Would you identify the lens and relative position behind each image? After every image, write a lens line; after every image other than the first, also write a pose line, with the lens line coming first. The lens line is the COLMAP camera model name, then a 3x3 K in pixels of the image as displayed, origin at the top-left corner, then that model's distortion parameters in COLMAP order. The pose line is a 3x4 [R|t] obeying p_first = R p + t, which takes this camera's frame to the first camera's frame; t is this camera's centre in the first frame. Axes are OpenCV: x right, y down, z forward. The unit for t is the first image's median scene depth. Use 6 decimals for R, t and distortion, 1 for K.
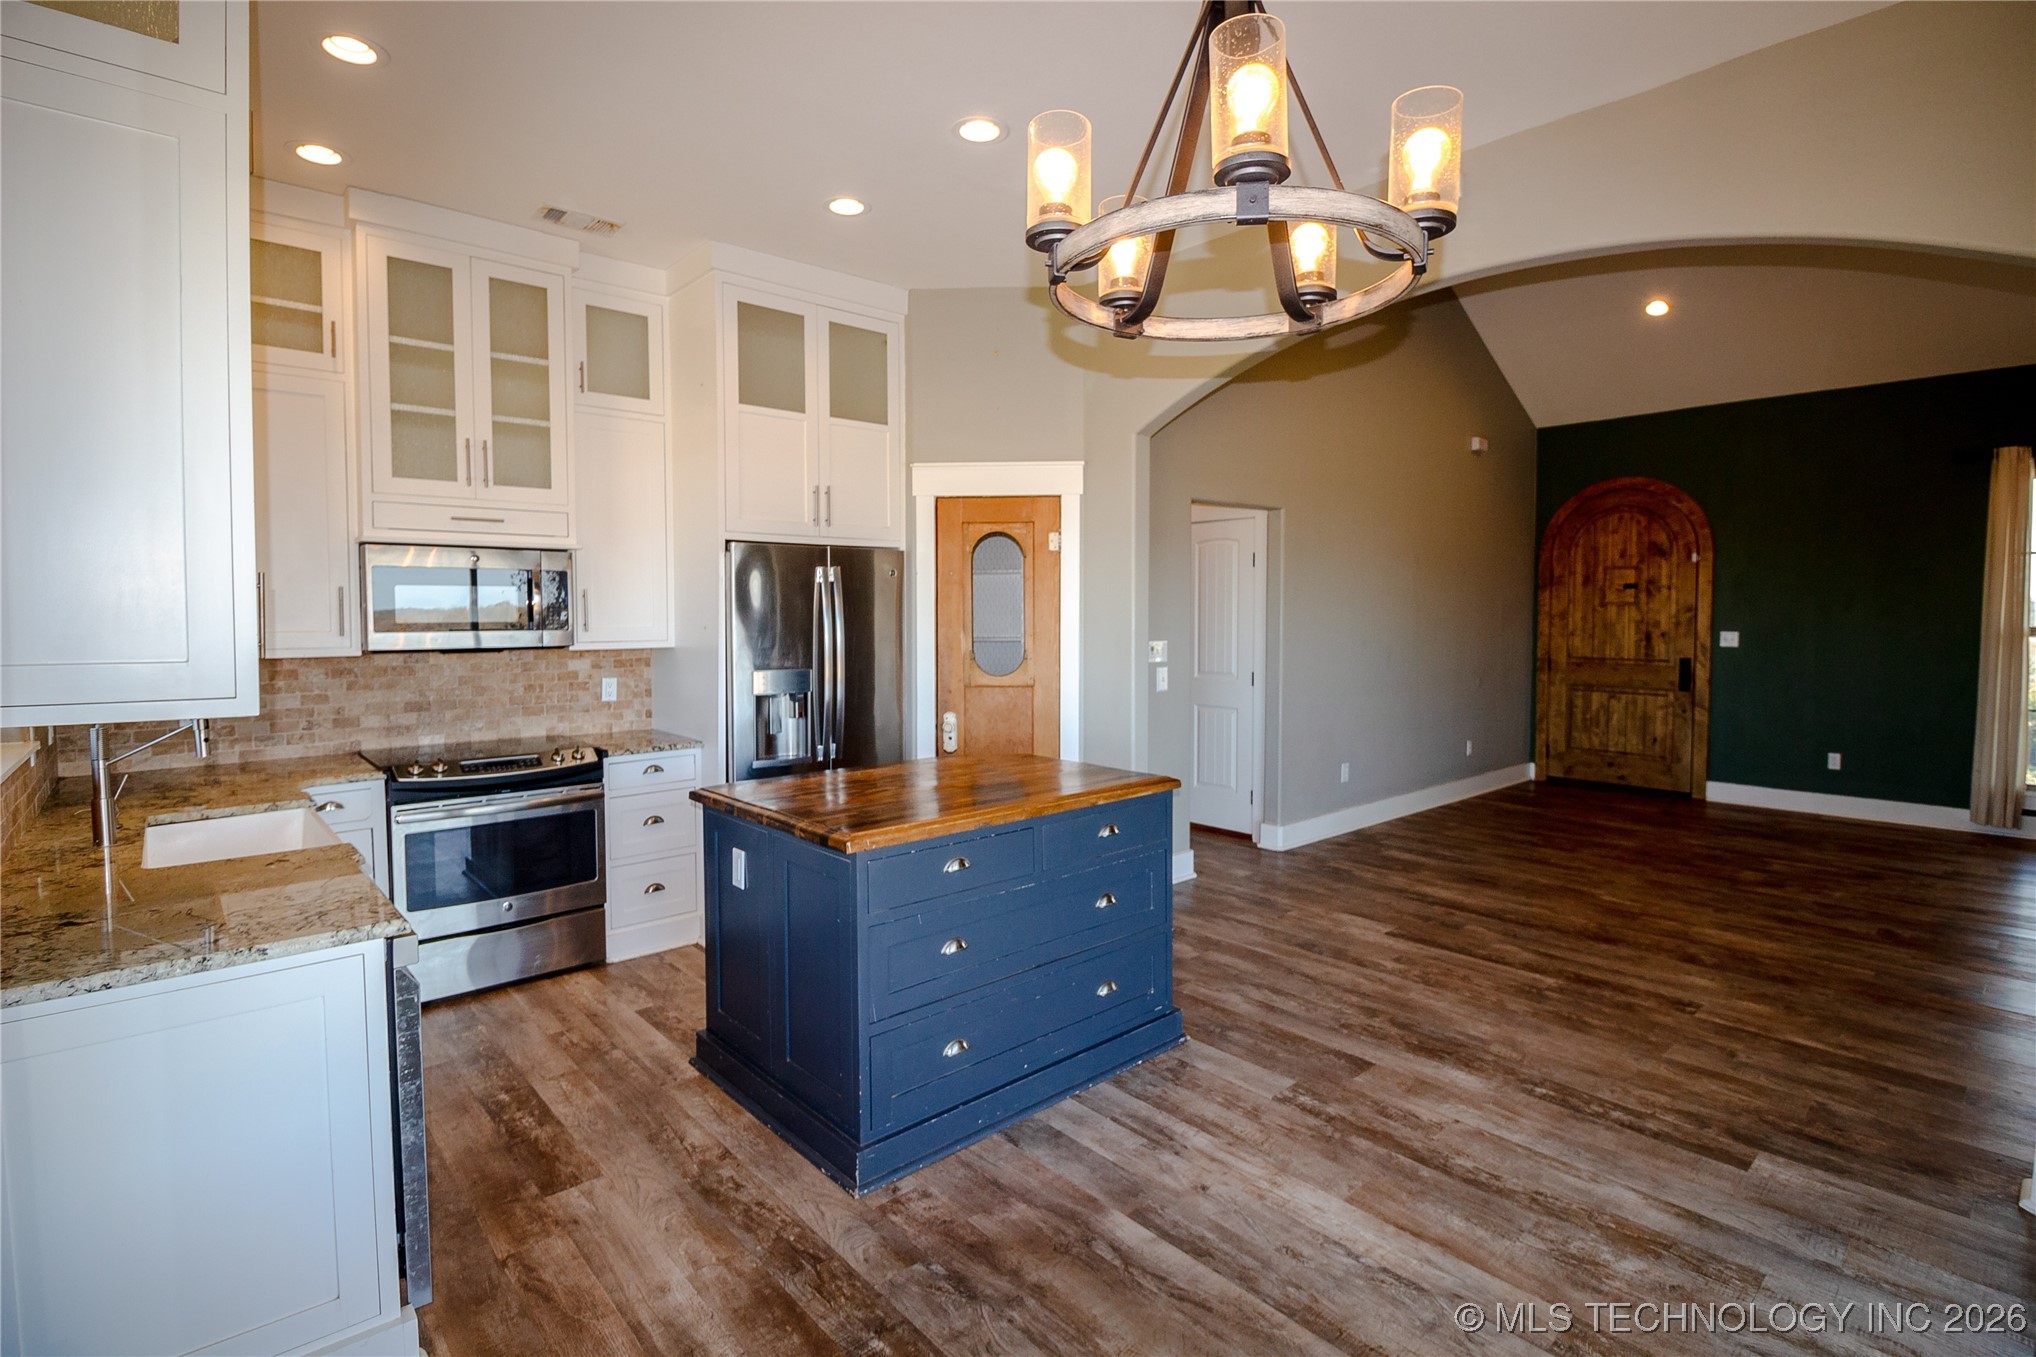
lens RADIAL K [[979.9, 0, 1016.0], [0, 979.9, 652.0], [0, 0, 1]] dist [-0.001660, -0.001186]
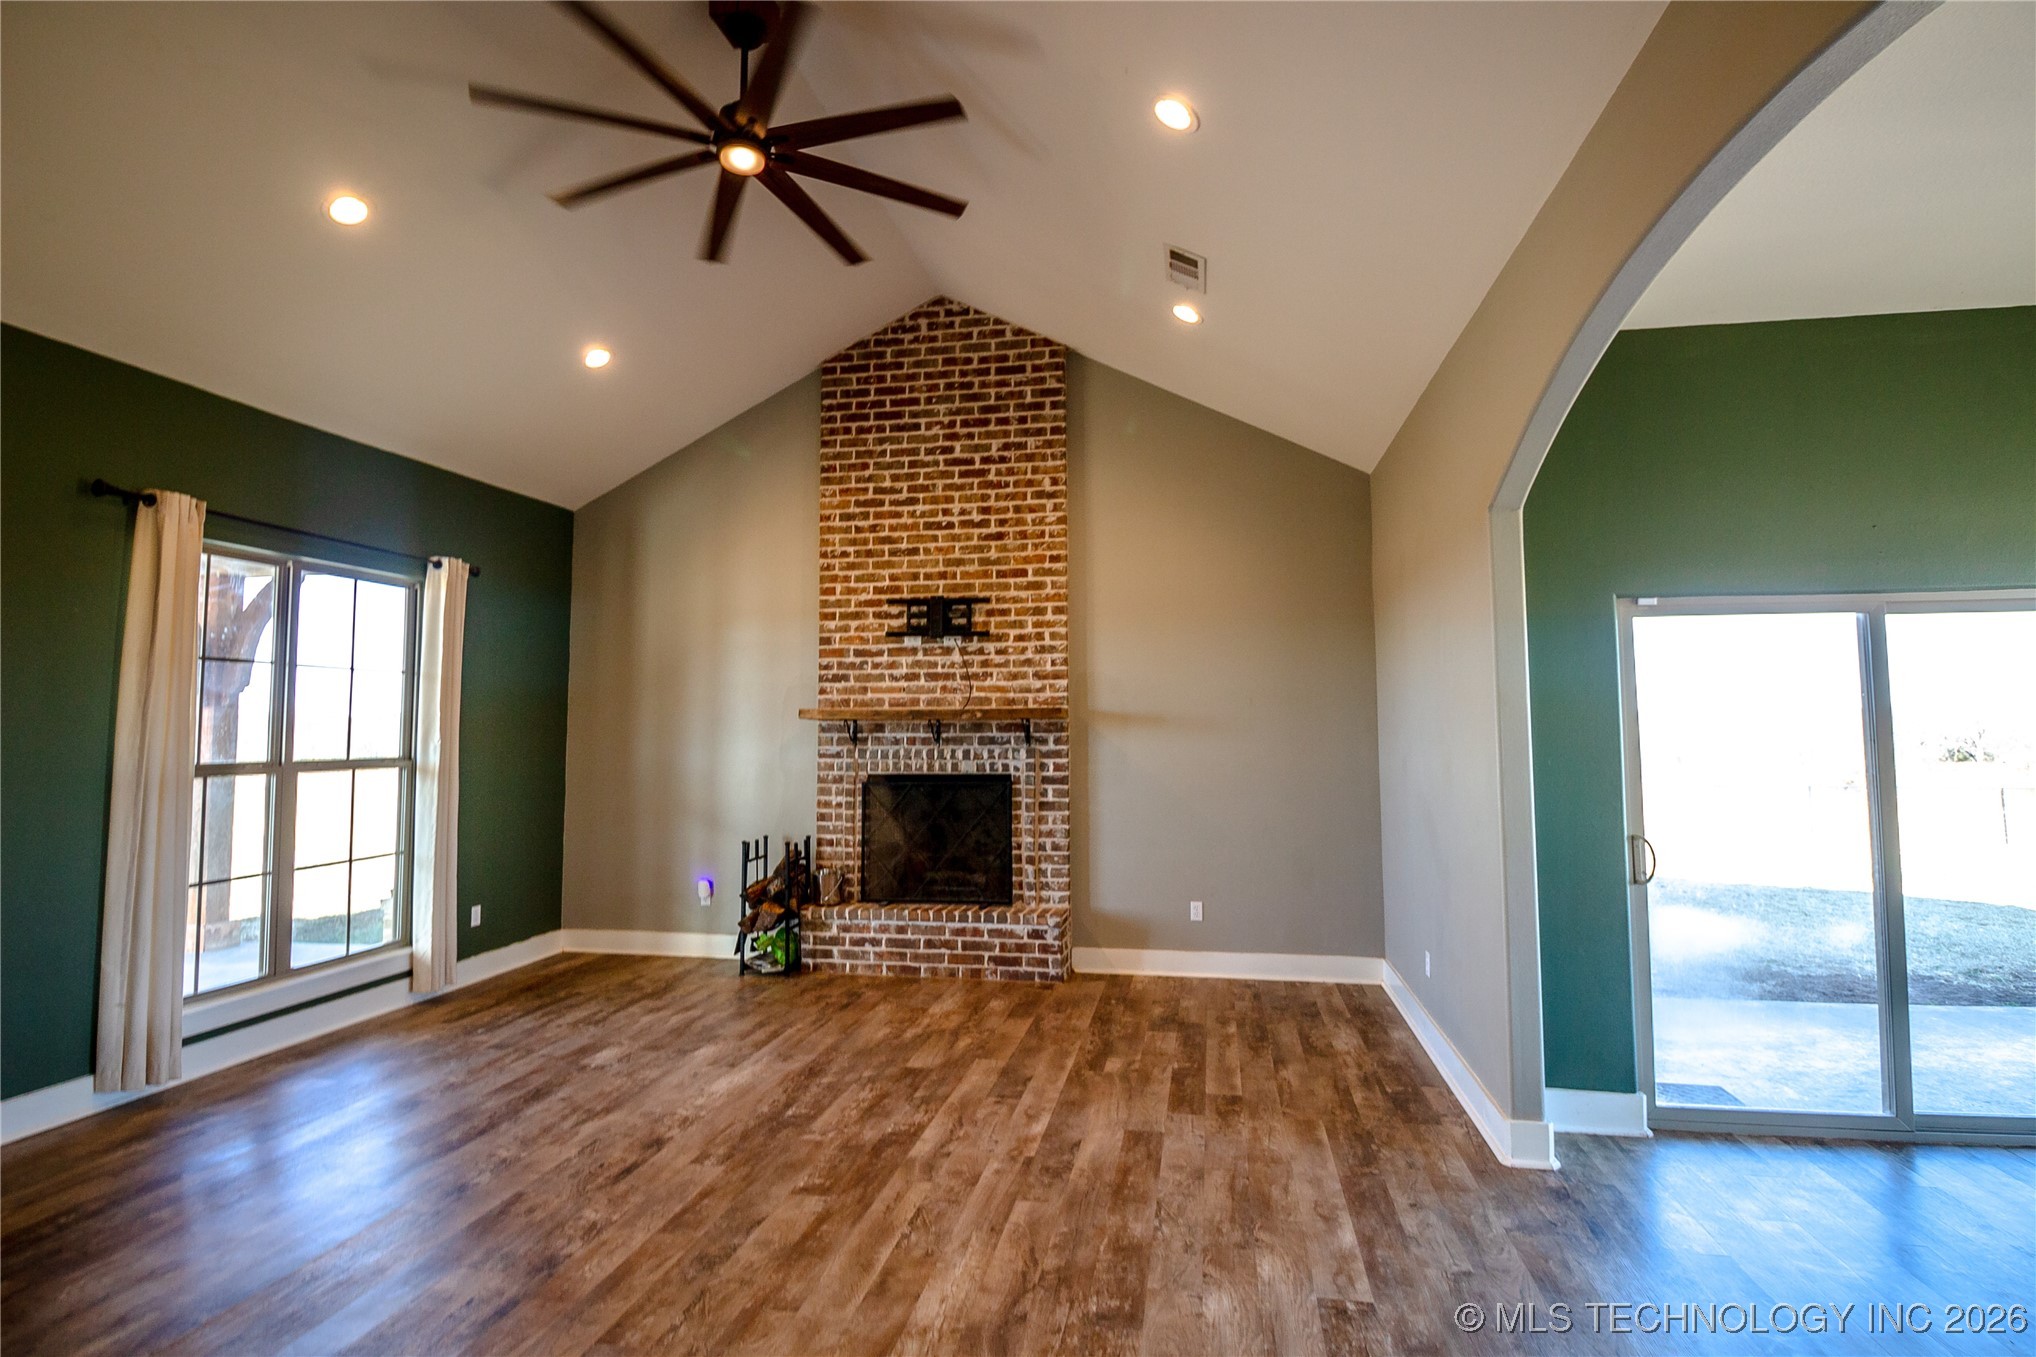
lens RADIAL K [[979.9, 0, 1016.0], [0, 979.9, 652.0], [0, 0, 1]] dist [-0.001660, -0.001186]
pose [[-0.627443, 0.051443, 0.776961, 0.257210], [0.036838, 0.998659, -0.036373, -0.096314], [-0.777791, 0.005800, -0.628497, 1.619108]]
